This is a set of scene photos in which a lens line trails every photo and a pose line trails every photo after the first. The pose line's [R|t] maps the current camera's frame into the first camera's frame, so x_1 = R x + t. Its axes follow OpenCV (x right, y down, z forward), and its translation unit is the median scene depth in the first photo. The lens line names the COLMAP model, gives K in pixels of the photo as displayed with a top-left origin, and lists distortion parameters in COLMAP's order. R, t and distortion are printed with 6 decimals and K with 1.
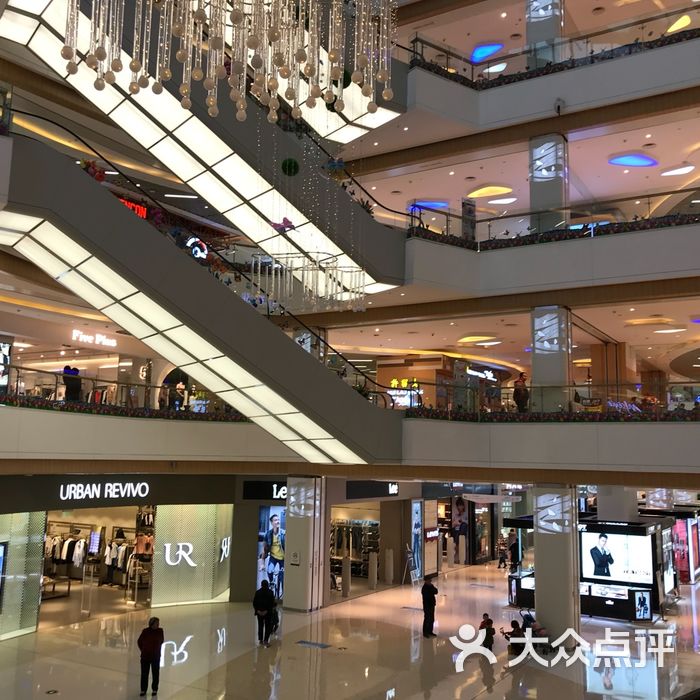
lens RADIAL K [[743.4, 0, 350.0], [0, 743.4, 350.0], [0, 0, 1]] dist [-0.005906, -0.024599]
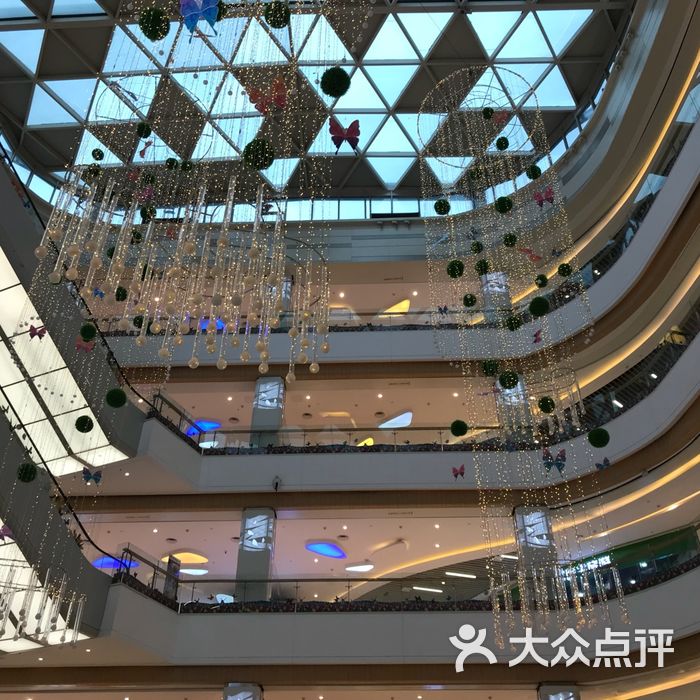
lens RADIAL K [[743.4, 0, 350.0], [0, 743.4, 350.0], [0, 0, 1]] dist [-0.005906, -0.024599]
pose [[0.881353, 0.280686, 0.380043, -0.086716], [-0.051122, 0.856327, -0.513897, 0.053716], [-0.469685, 0.433496, 0.769076, 0.032493]]
